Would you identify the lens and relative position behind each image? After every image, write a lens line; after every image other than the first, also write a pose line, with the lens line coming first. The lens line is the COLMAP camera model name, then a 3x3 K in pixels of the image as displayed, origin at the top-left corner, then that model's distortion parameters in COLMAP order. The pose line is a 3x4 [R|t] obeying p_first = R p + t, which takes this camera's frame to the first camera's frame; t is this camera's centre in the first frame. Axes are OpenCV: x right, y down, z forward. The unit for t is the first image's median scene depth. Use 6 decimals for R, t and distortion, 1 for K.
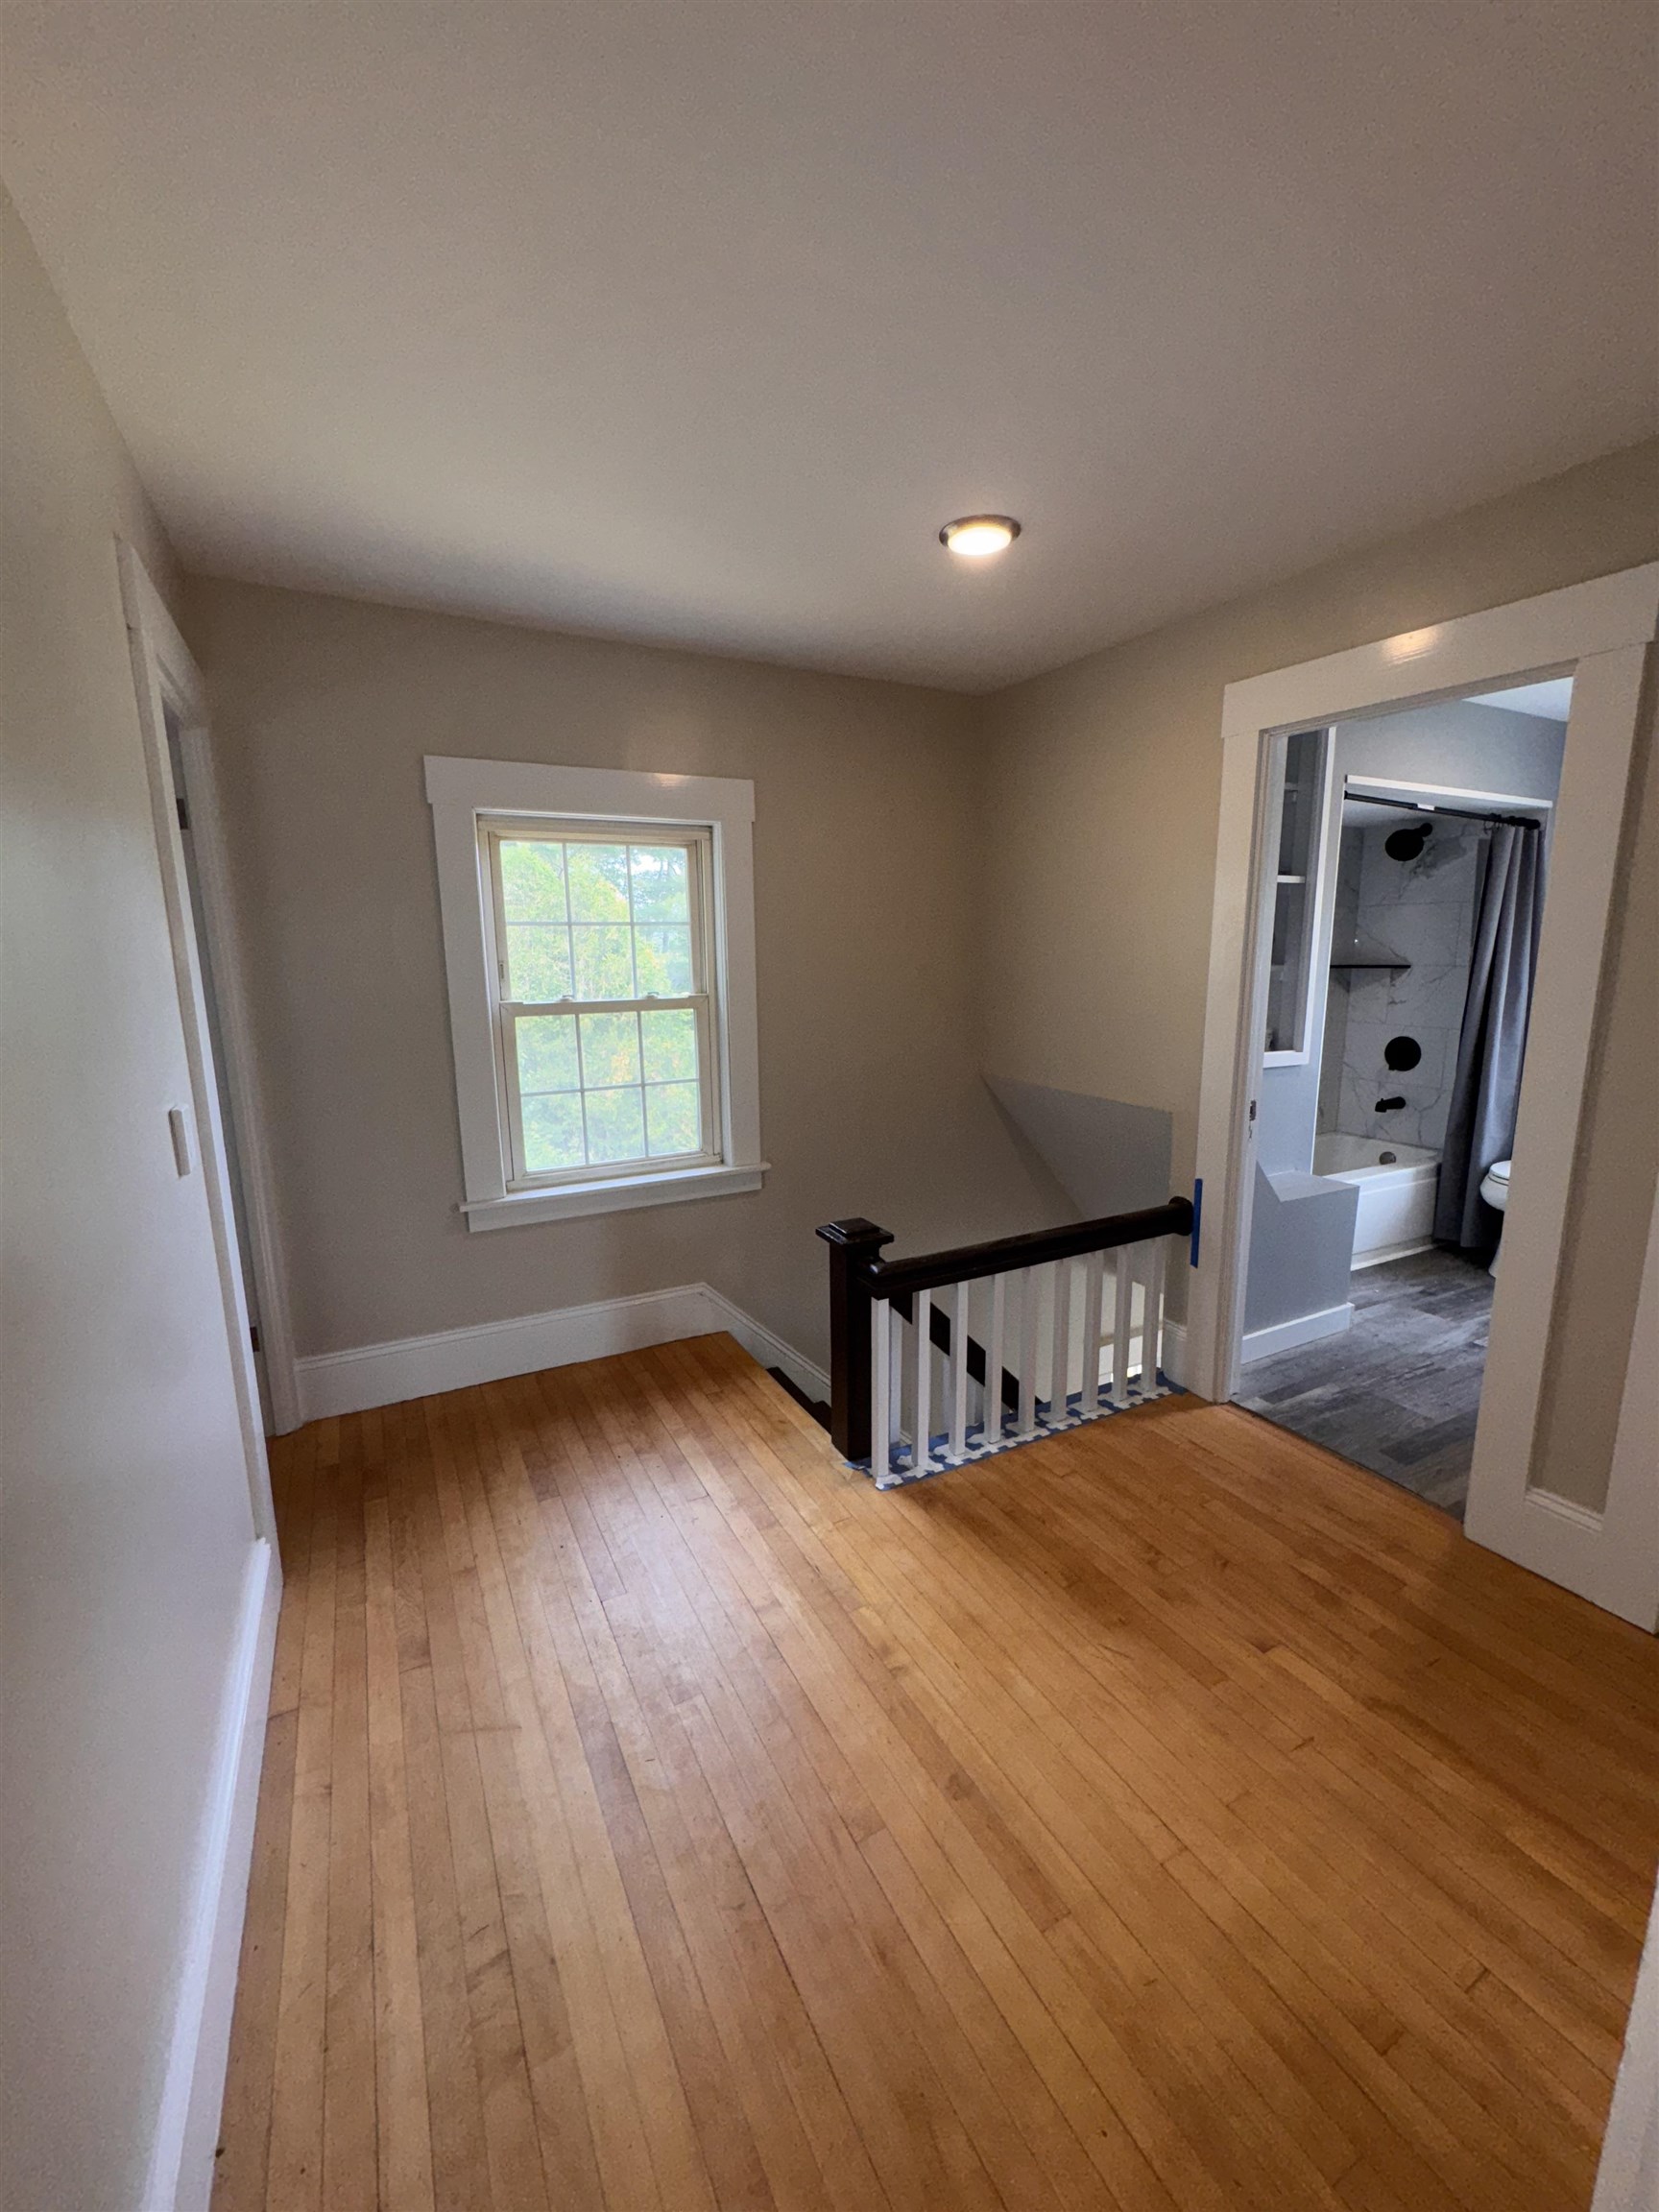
lens RADIAL K [[881.8, 0, 829.5], [0, 881.8, 1106.0], [0, 0, 1]] dist [-0.002901, 0.000268]
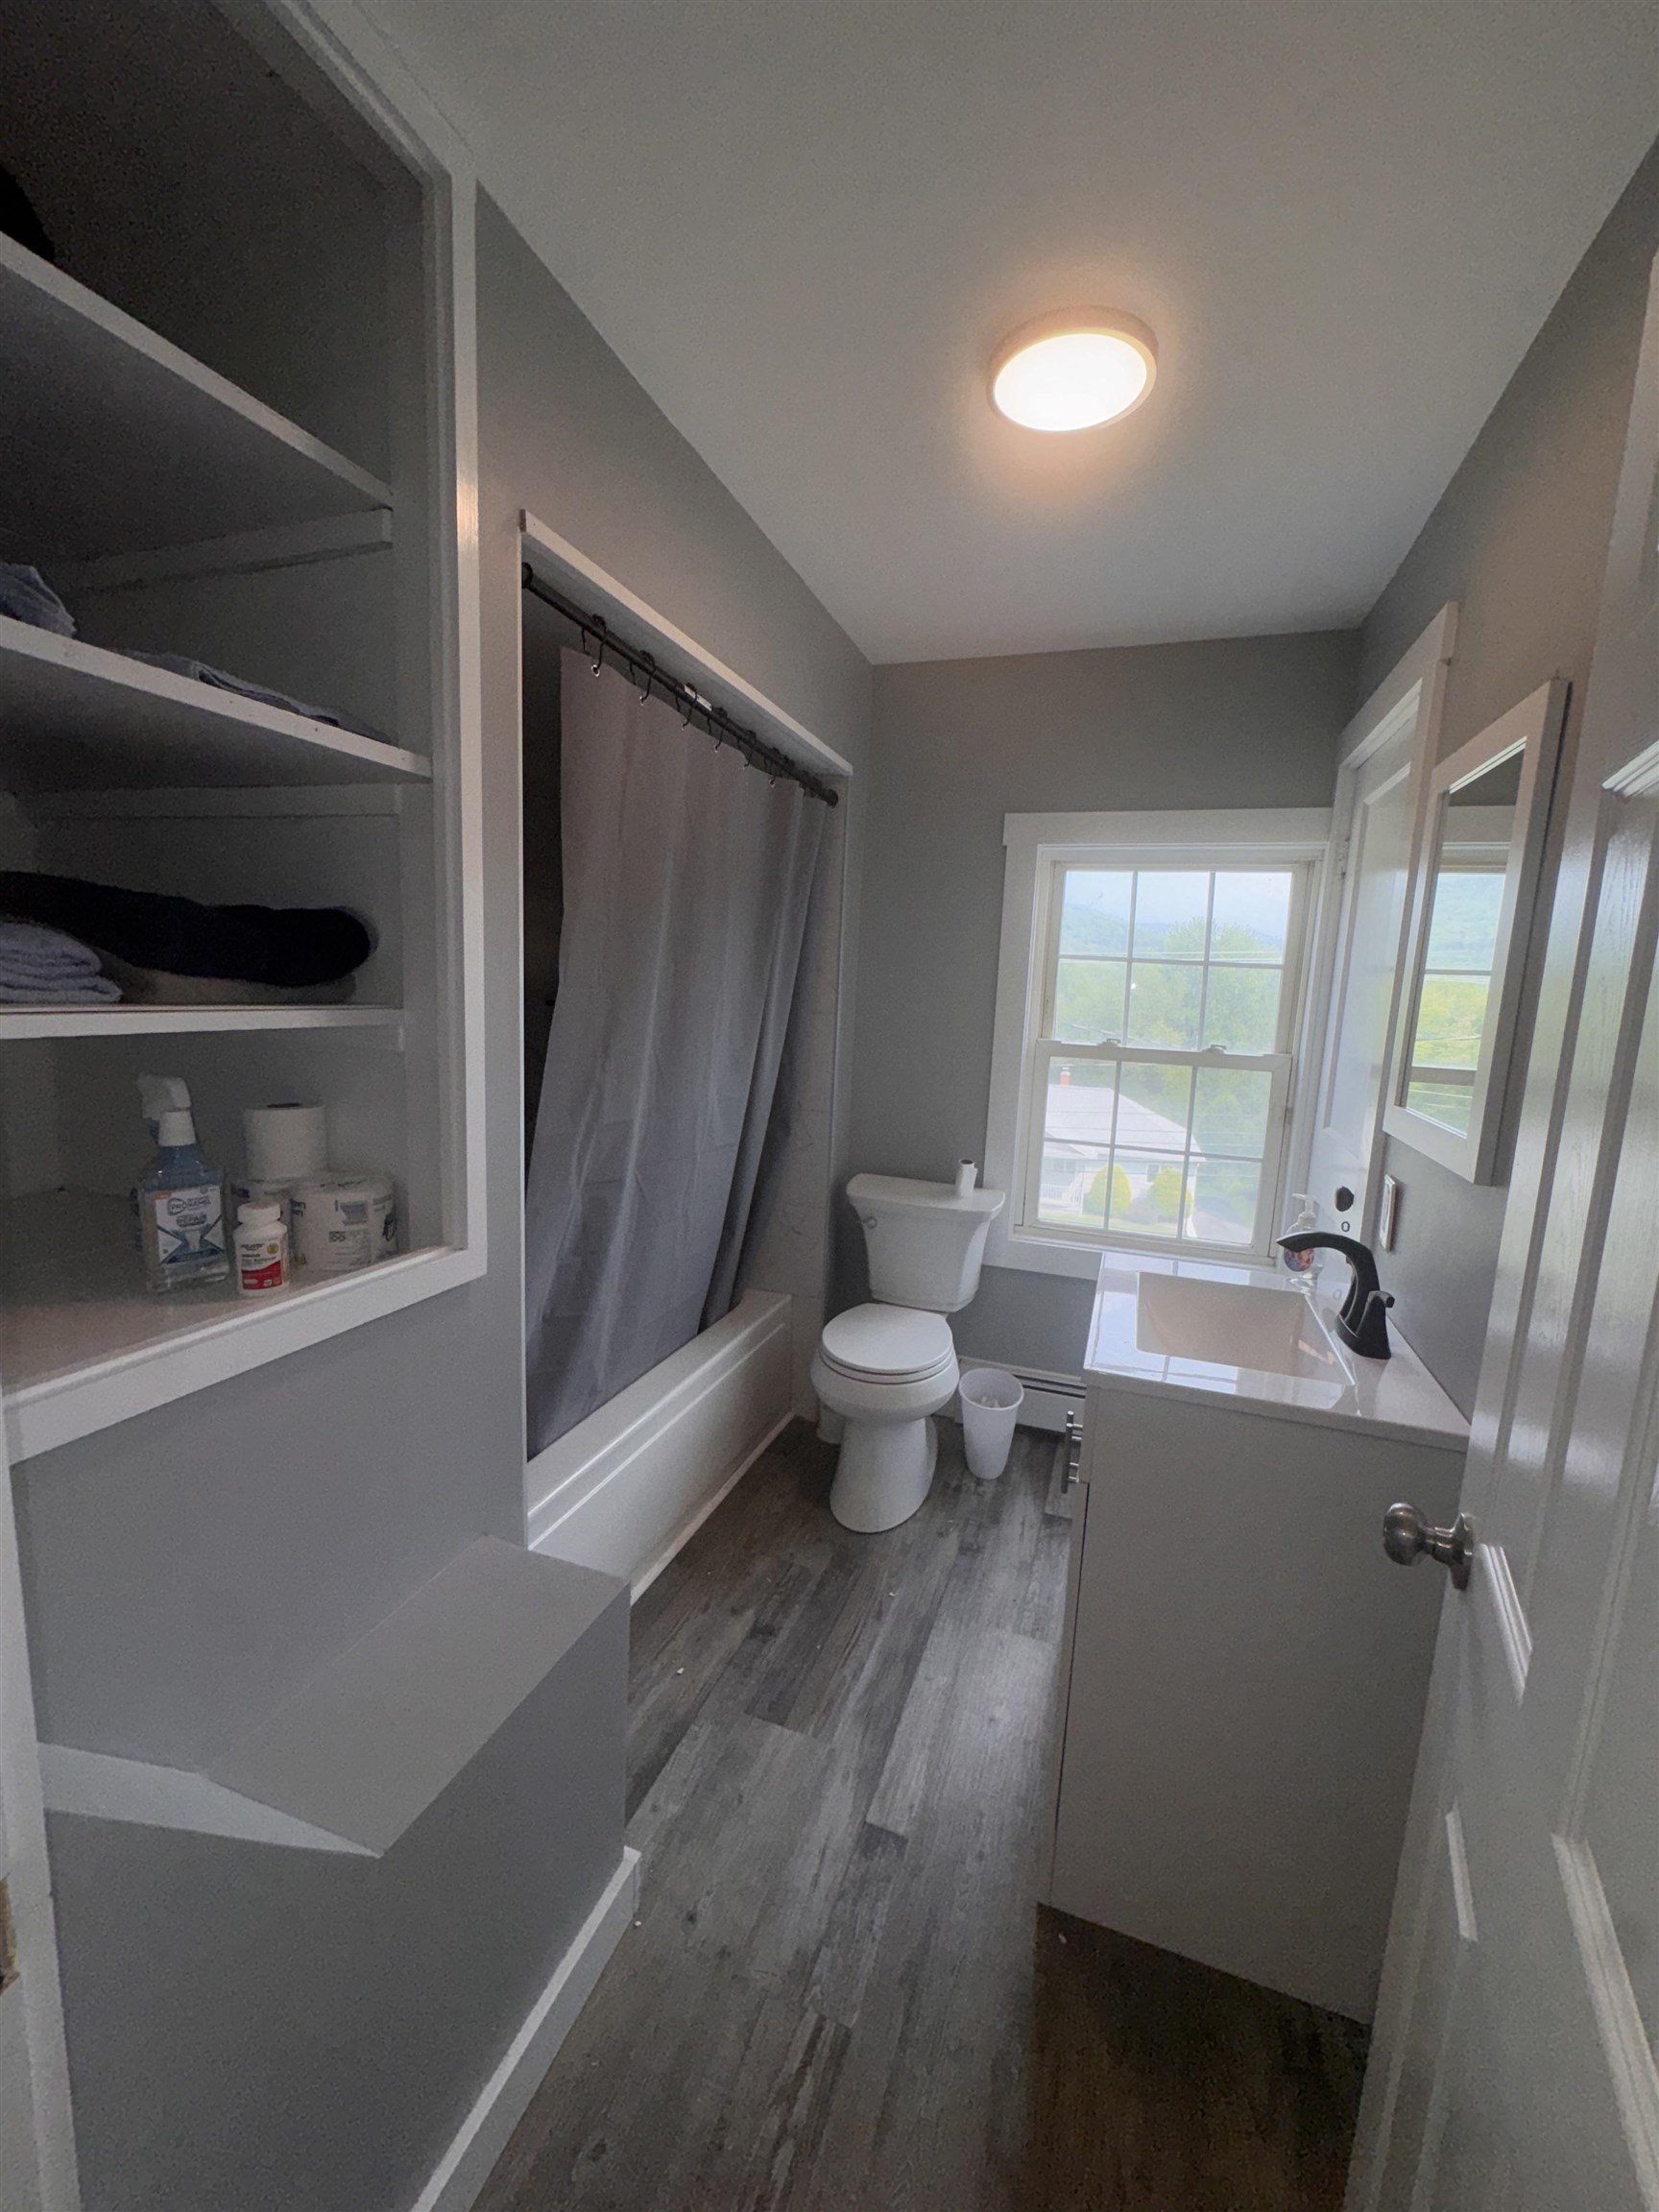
lens RADIAL K [[881.8, 0, 829.5], [0, 881.8, 1106.0], [0, 0, 1]] dist [-0.002901, 0.000268]
pose [[0.728210, -0.055601, 0.683095, 0.342123], [0.070849, 0.997471, 0.005662, -0.096164], [-0.681683, 0.044274, 0.730307, 0.536641]]
